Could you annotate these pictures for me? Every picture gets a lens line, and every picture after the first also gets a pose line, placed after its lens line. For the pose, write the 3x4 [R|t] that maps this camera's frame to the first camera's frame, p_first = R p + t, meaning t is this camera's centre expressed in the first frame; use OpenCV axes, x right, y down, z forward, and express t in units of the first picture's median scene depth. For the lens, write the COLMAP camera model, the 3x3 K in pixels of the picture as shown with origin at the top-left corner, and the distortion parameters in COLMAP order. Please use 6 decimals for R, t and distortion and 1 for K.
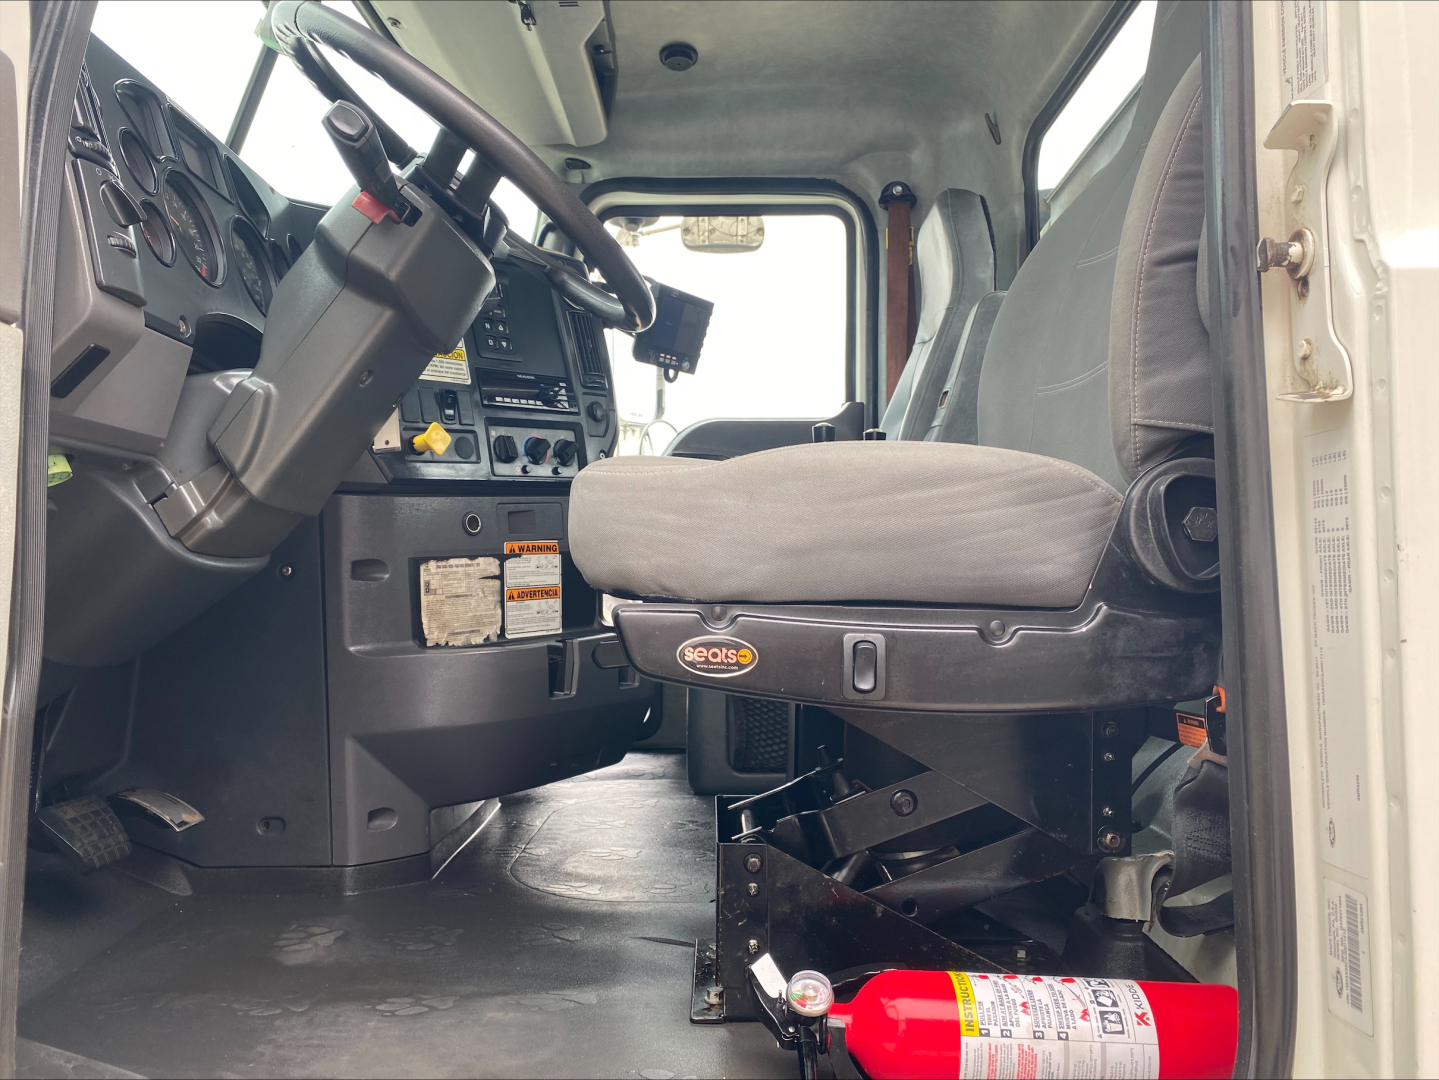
lens RADIAL K [[1092.3, 0, 724.7], [0, 1092.3, 539.0], [0, 0, 1]] dist [0.041759, -0.044053]
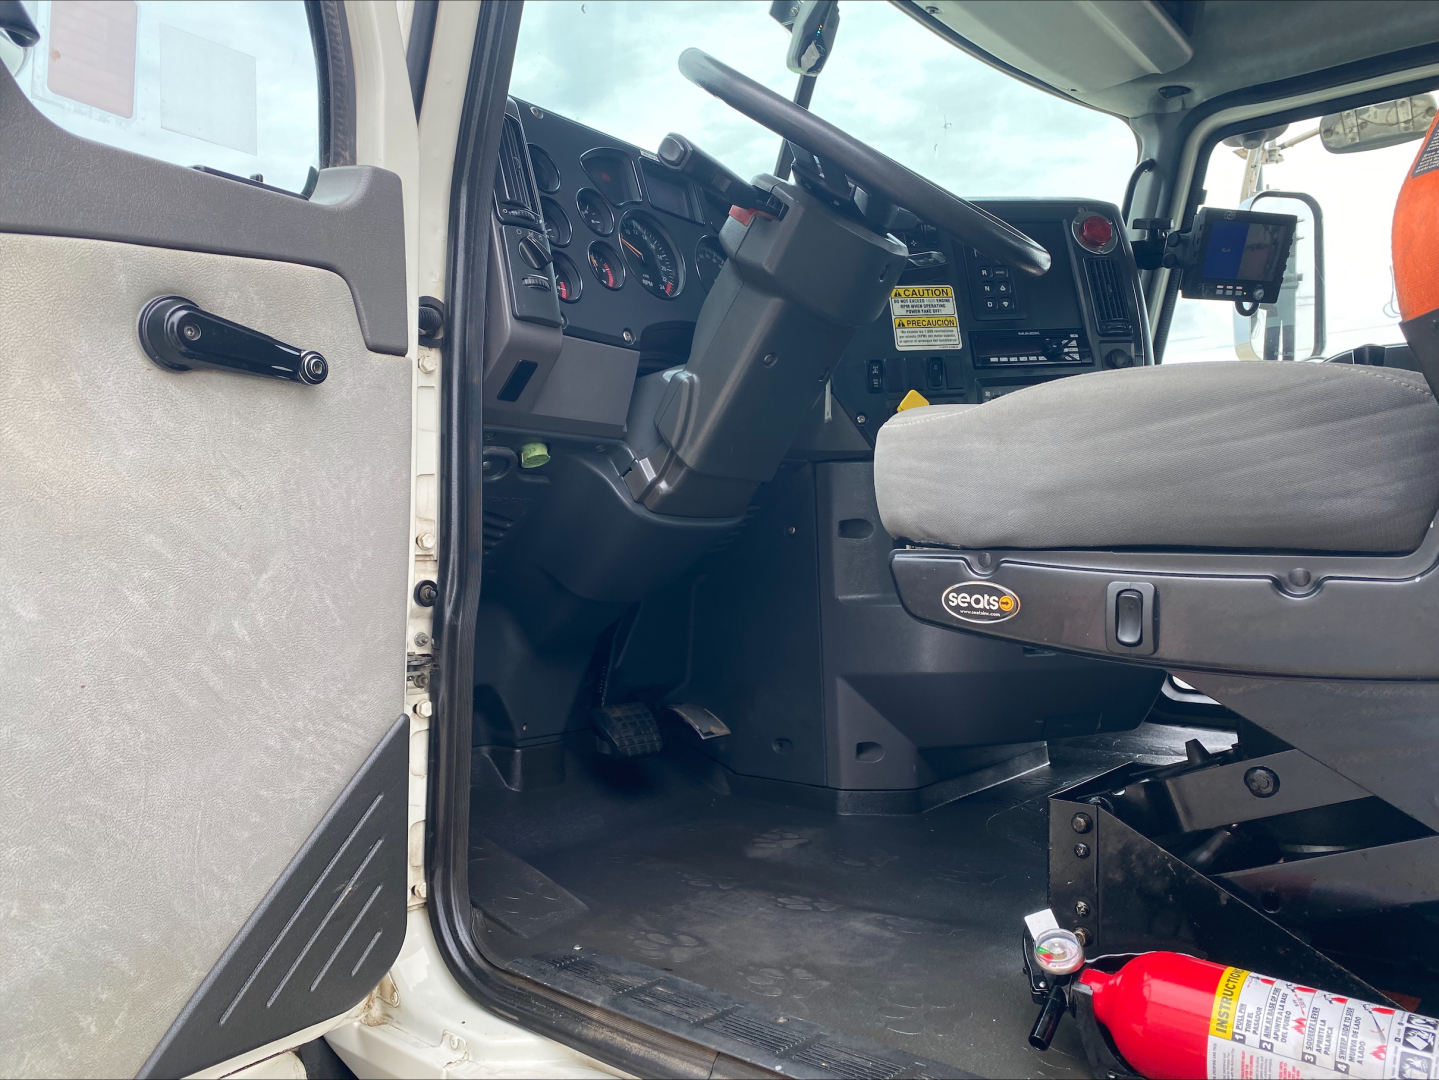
lens RADIAL K [[1092.3, 0, 724.5], [0, 1092.3, 545.6], [0, 0, 1]] dist [0.041759, -0.044053]
pose [[0.787445, -0.006694, -0.616348, 0.375011], [0.027572, 0.999323, 0.024373, 0.022135], [0.615767, -0.036186, 0.787097, 0.063625]]
